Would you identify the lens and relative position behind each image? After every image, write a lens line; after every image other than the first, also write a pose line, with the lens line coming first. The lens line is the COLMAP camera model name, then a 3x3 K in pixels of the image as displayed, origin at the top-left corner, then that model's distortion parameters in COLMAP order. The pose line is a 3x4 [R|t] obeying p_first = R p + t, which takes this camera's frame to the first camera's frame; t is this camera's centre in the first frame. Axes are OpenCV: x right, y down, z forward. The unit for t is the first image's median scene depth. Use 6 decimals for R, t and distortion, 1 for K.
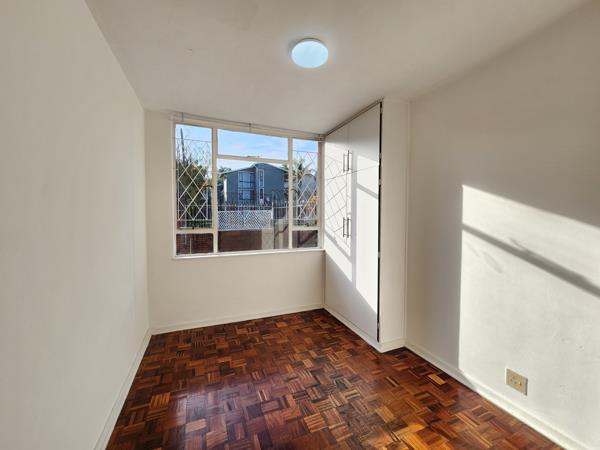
lens RADIAL K [[244.3, 0, 298.5], [0, 244.3, 223.9], [0, 0, 1]] dist [-0.002375, -0.000227]
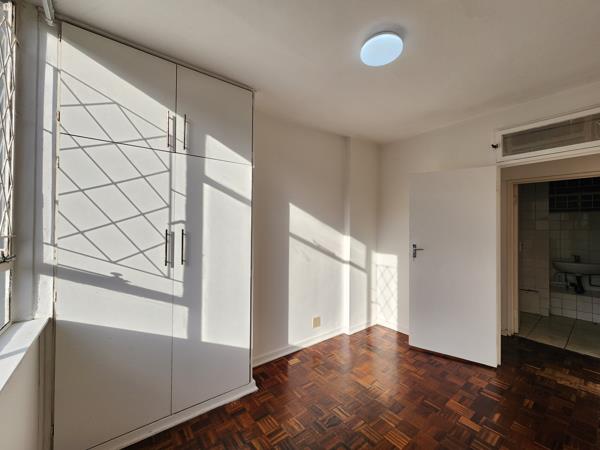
lens RADIAL K [[244.3, 0, 298.5], [0, 244.3, 223.9], [0, 0, 1]] dist [-0.002375, -0.000227]
pose [[-0.269516, 0.009127, 0.962953, -0.507353], [0.031785, 0.999495, -0.000577, -0.034724], [-0.962471, 0.030451, -0.269670, 1.067990]]
